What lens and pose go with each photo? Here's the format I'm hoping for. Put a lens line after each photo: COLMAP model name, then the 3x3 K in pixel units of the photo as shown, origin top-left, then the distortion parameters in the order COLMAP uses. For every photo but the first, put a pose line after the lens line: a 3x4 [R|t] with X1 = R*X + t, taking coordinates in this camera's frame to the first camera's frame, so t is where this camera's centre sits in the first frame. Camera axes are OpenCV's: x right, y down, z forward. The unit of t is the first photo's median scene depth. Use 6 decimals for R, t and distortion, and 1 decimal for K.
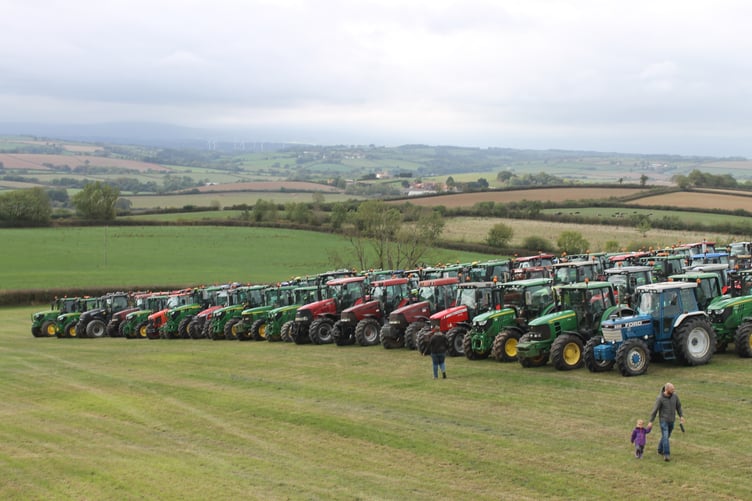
lens RADIAL K [[1280.7, 0, 376.0], [0, 1280.7, 250.5], [0, 0, 1]] dist [-0.000474, 0.002902]
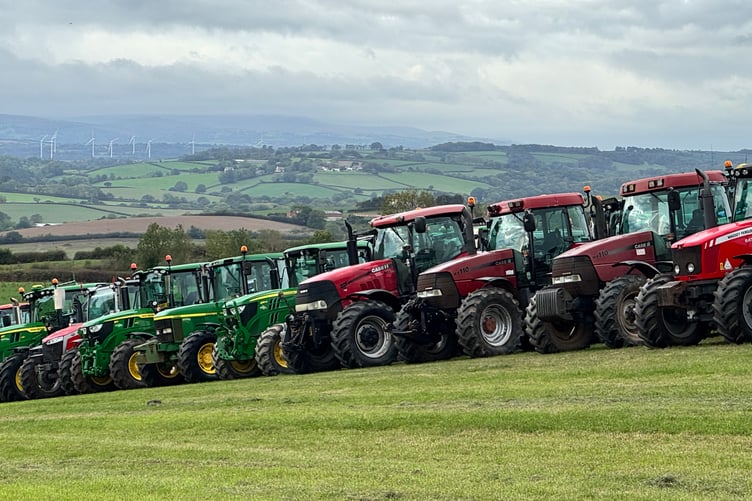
lens RADIAL K [[2504.0, 0, 376.0], [0, 2504.0, 250.5], [0, 0, 1]] dist [-0.165128, -0.416095]
pose [[0.999932, -0.008620, 0.007821, -0.039339], [0.009130, 0.997660, -0.067752, 0.078995], [-0.007219, 0.067819, 0.997672, 0.202948]]
